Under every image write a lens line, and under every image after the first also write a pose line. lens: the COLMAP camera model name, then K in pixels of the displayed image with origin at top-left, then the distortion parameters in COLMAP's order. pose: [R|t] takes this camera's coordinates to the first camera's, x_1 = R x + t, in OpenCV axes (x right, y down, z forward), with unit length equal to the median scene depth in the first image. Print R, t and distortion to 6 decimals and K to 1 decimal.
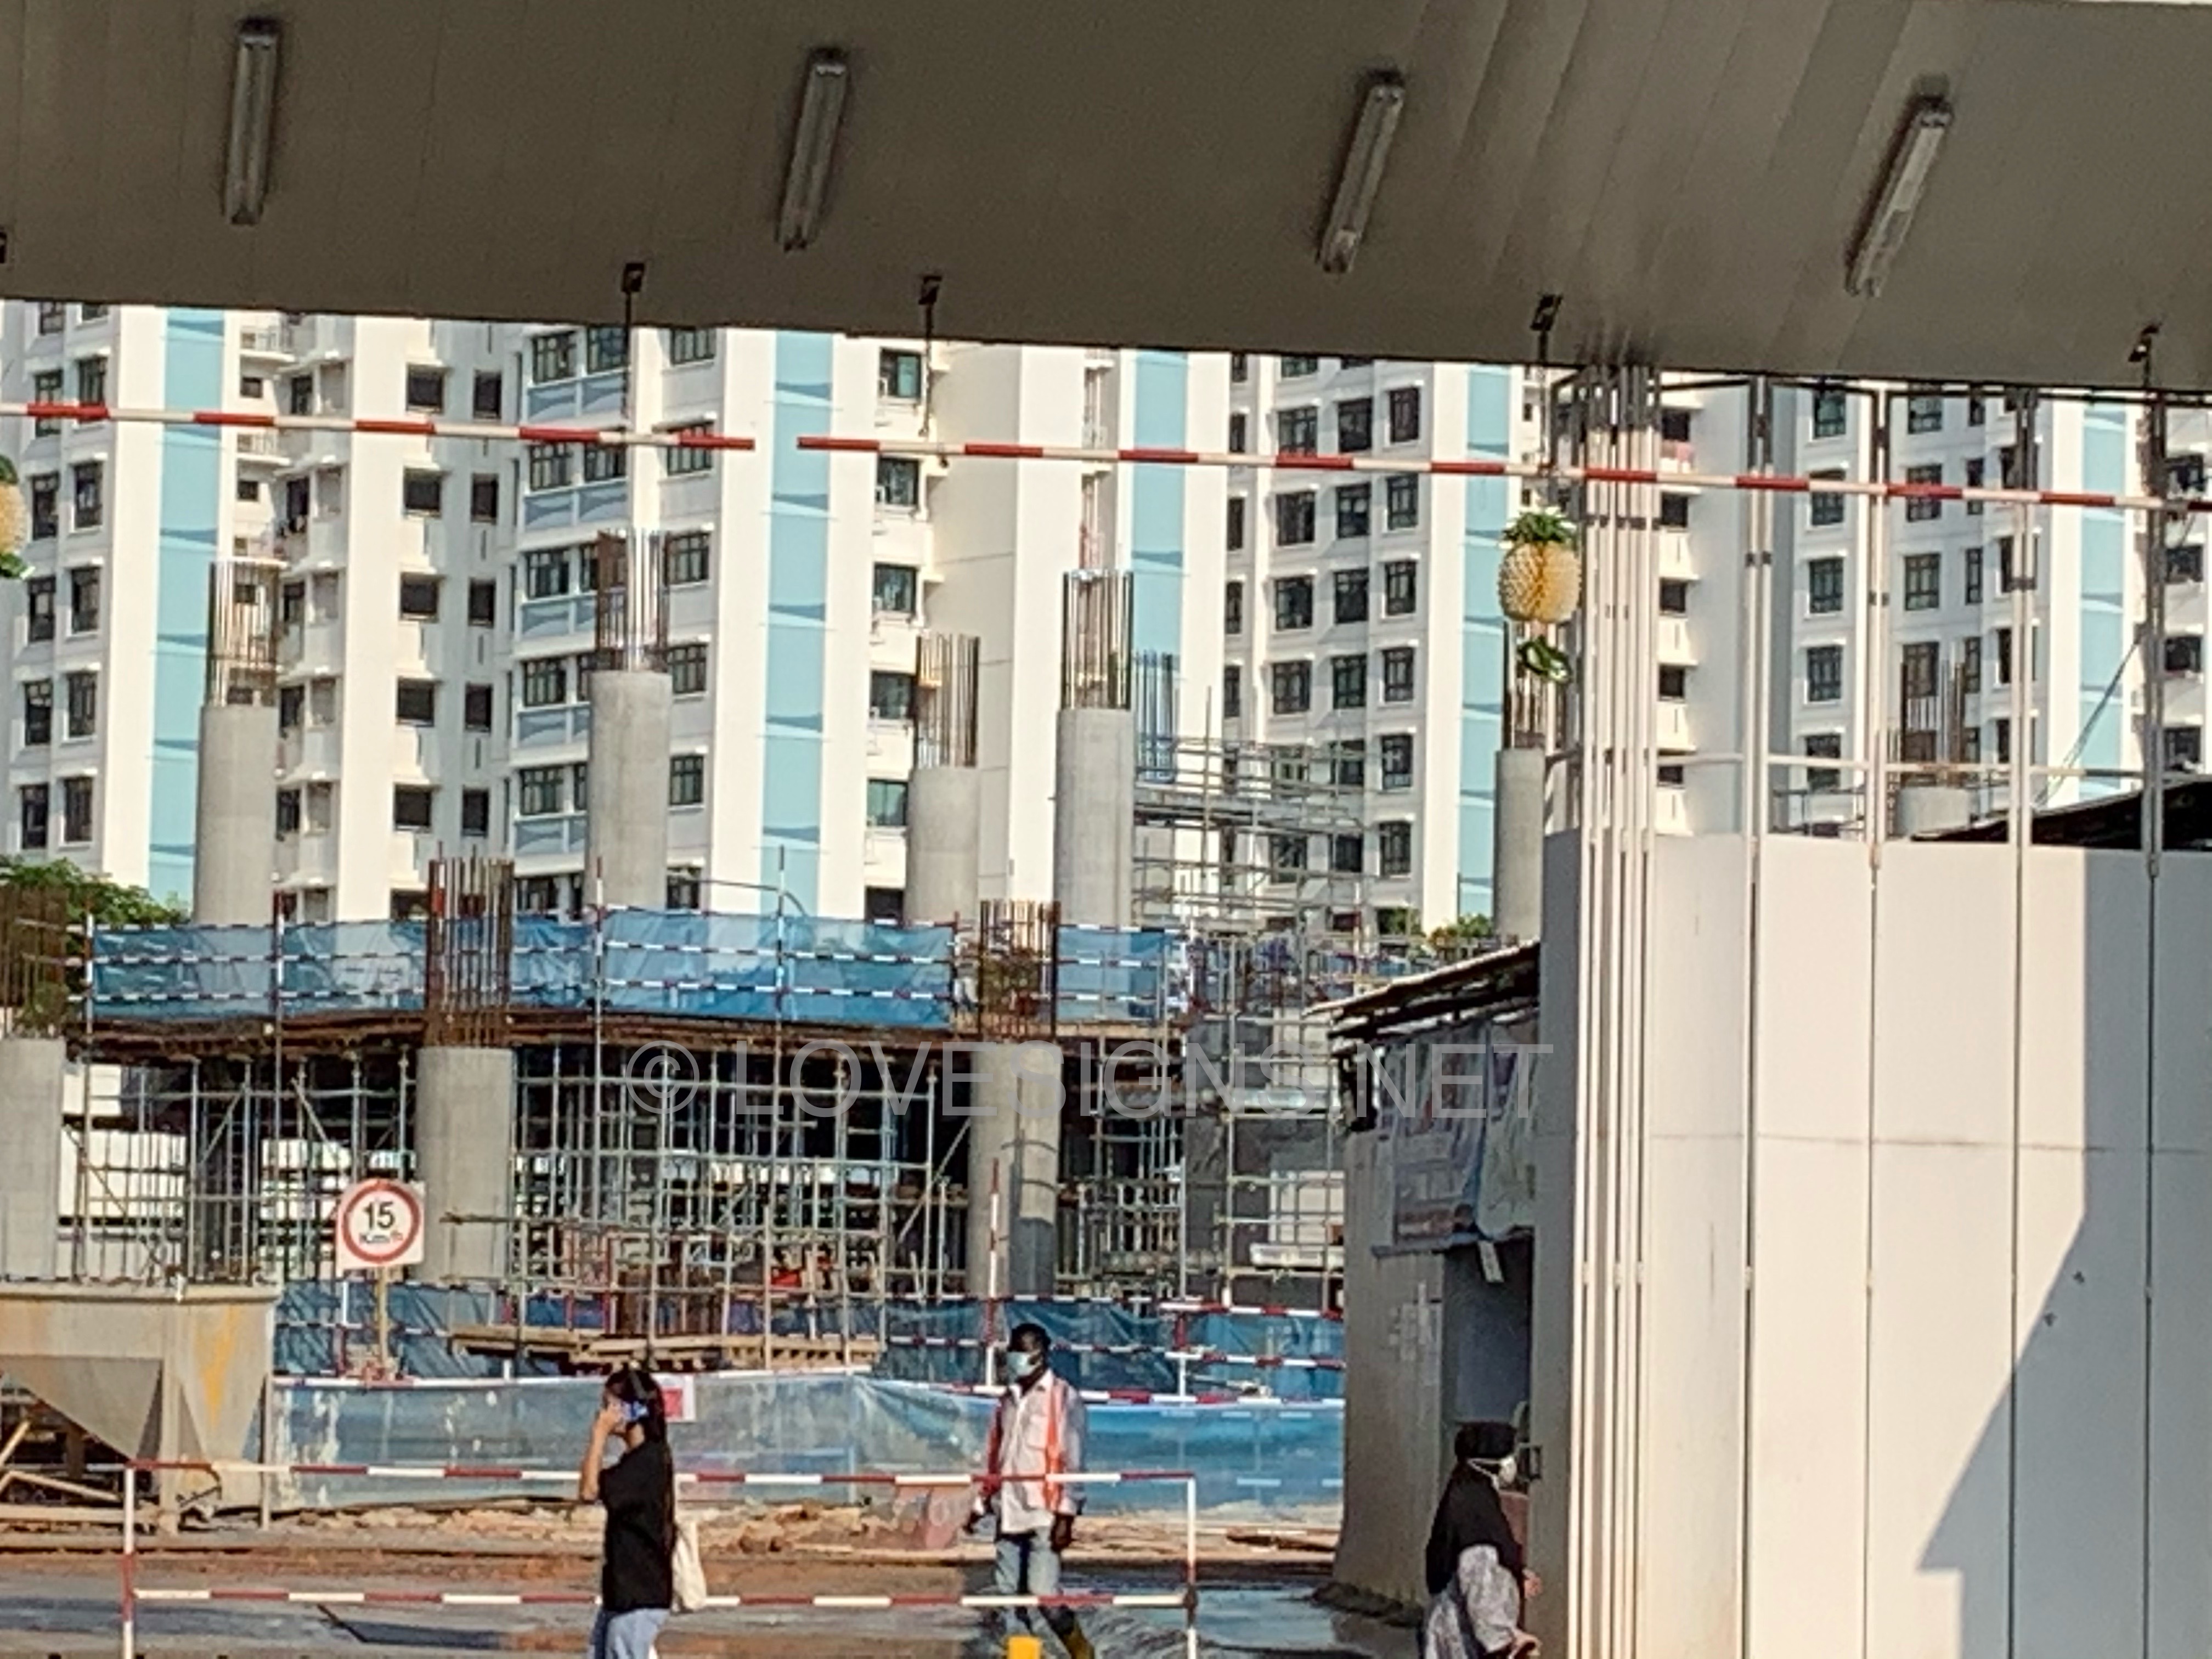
lens RADIAL K [[7944.9, 0, 1106.0], [0, 7944.9, 829.5], [0, 0, 1]] dist [0.202440, 0.089232]
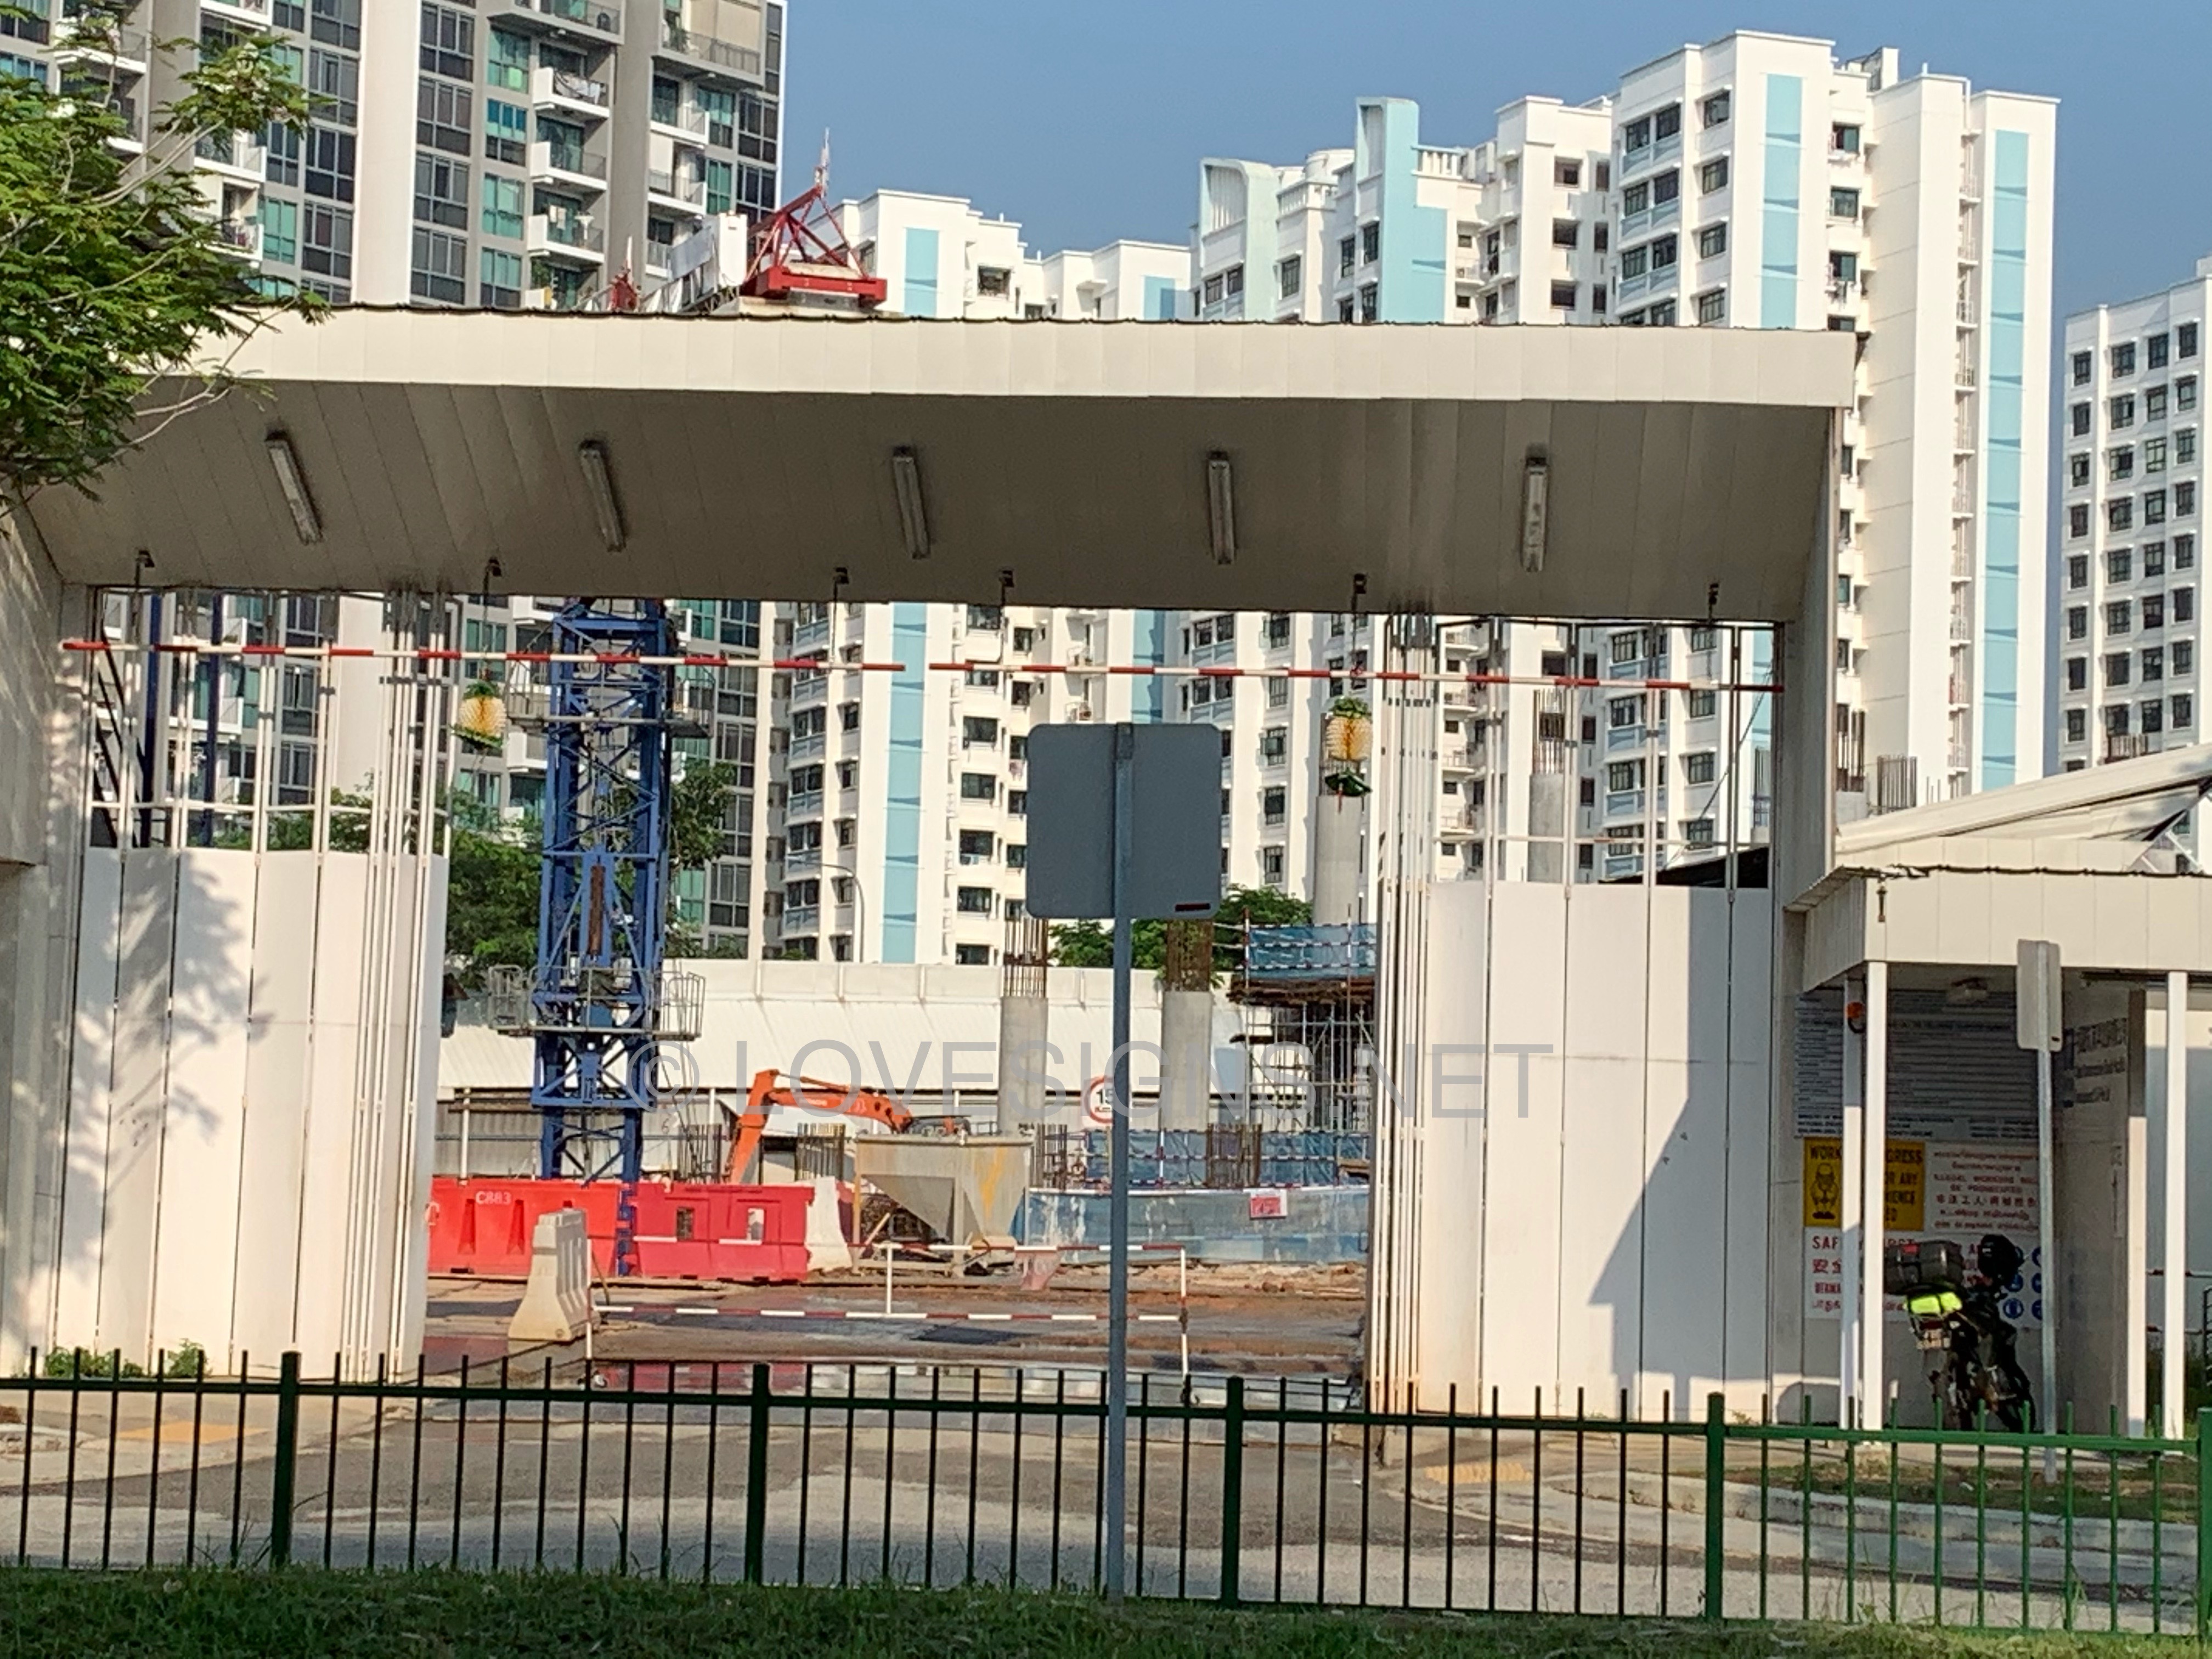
lens RADIAL K [[4735.5, 0, 1106.0], [0, 4735.5, 829.5], [0, 0, 1]] dist [0.179817, -0.029750]
pose [[0.979614, -0.010370, -0.200624, 0.117648], [0.008954, 0.999928, -0.007967, -0.001708], [0.200692, 0.006008, 0.979636, -0.018014]]
